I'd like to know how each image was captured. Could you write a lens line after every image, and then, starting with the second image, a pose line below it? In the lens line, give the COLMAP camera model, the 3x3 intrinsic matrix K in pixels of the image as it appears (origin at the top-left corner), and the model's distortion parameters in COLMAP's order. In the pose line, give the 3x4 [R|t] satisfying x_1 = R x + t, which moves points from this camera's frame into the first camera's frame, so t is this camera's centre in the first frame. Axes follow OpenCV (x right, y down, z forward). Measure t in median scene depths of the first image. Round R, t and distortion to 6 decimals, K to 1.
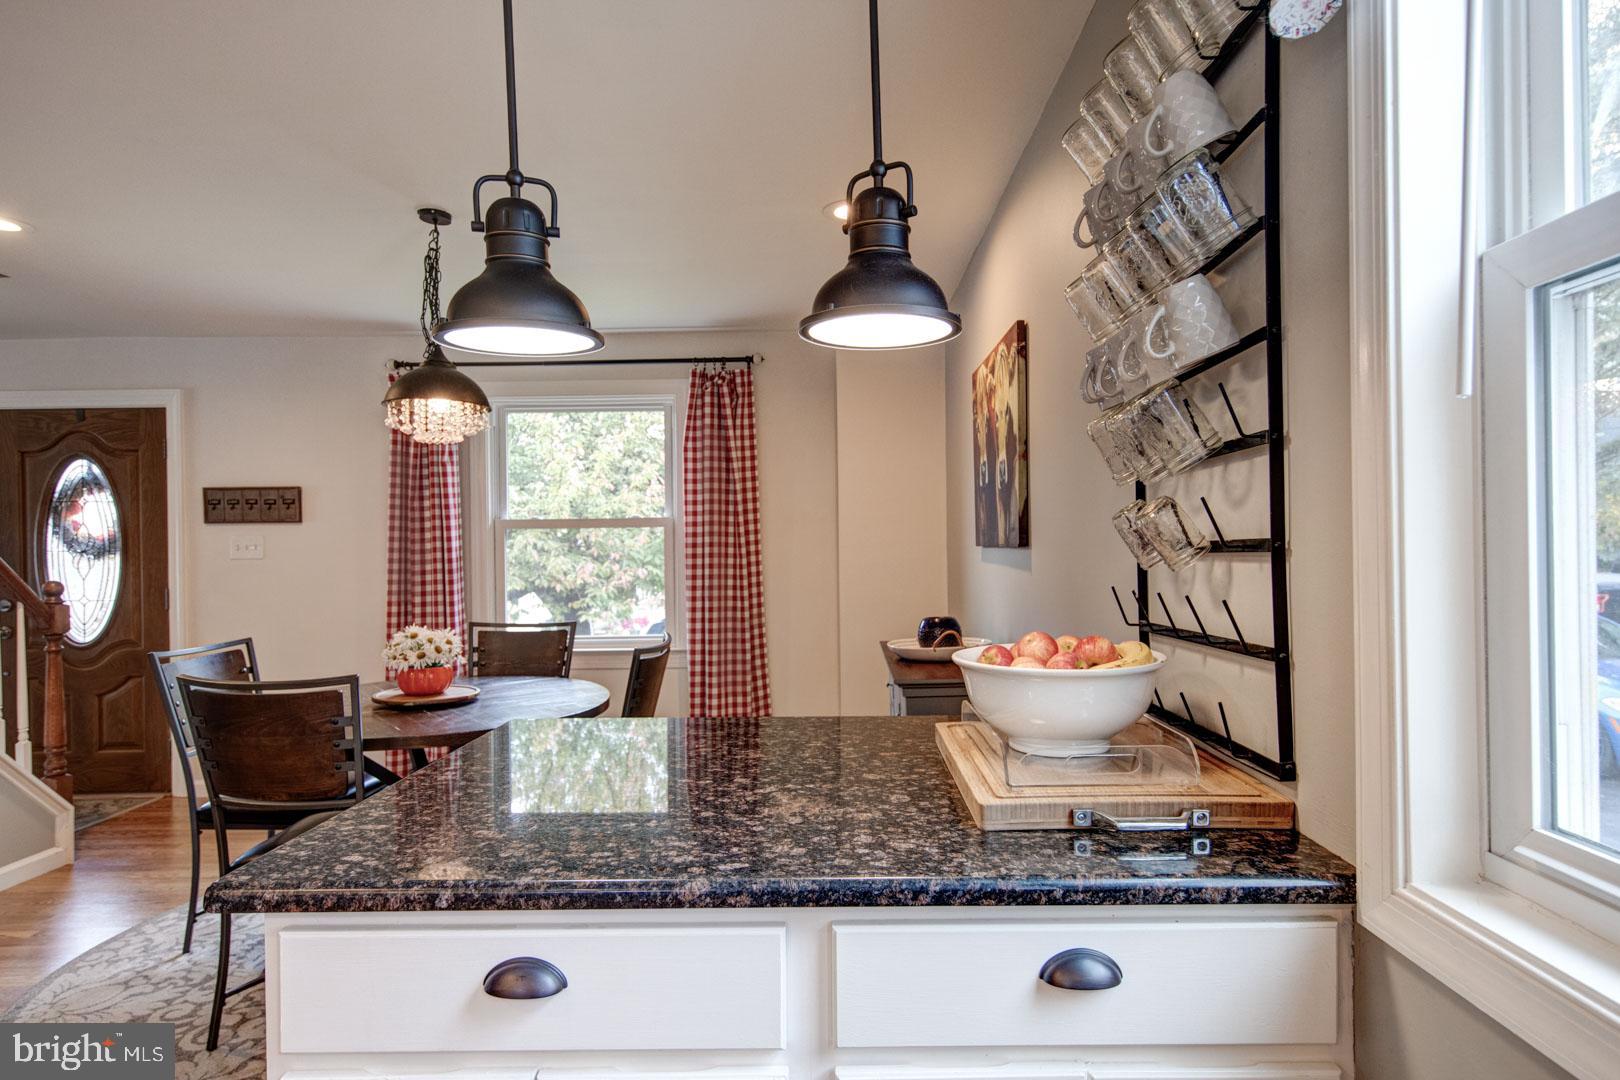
lens RADIAL K [[908.1, 0, 804.6], [0, 908.1, 550.0], [0, 0, 1]] dist [0.017244, -0.009256]
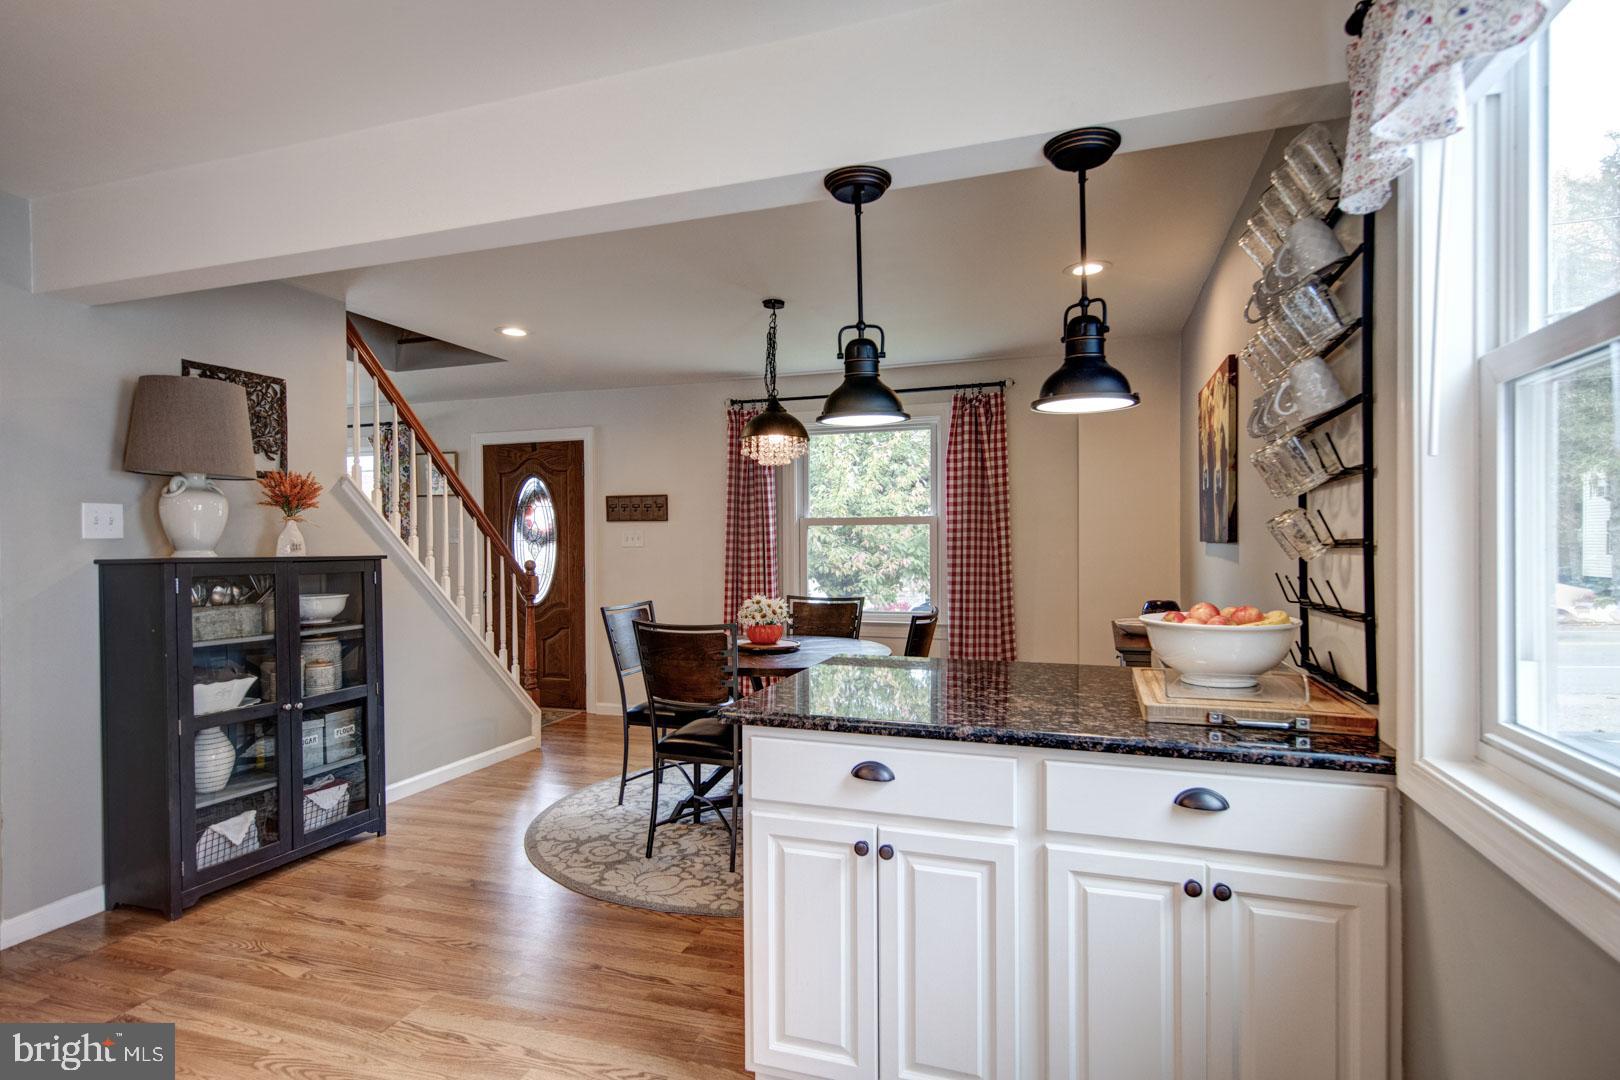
lens RADIAL K [[908.1, 0, 804.6], [0, 908.1, 550.0], [0, 0, 1]] dist [0.017244, -0.009256]
pose [[0.962244, 0.009763, -0.272012, 0.026930], [-0.007527, 0.999929, 0.009265, -0.000606], [0.272083, -0.006867, 0.962249, -0.365385]]
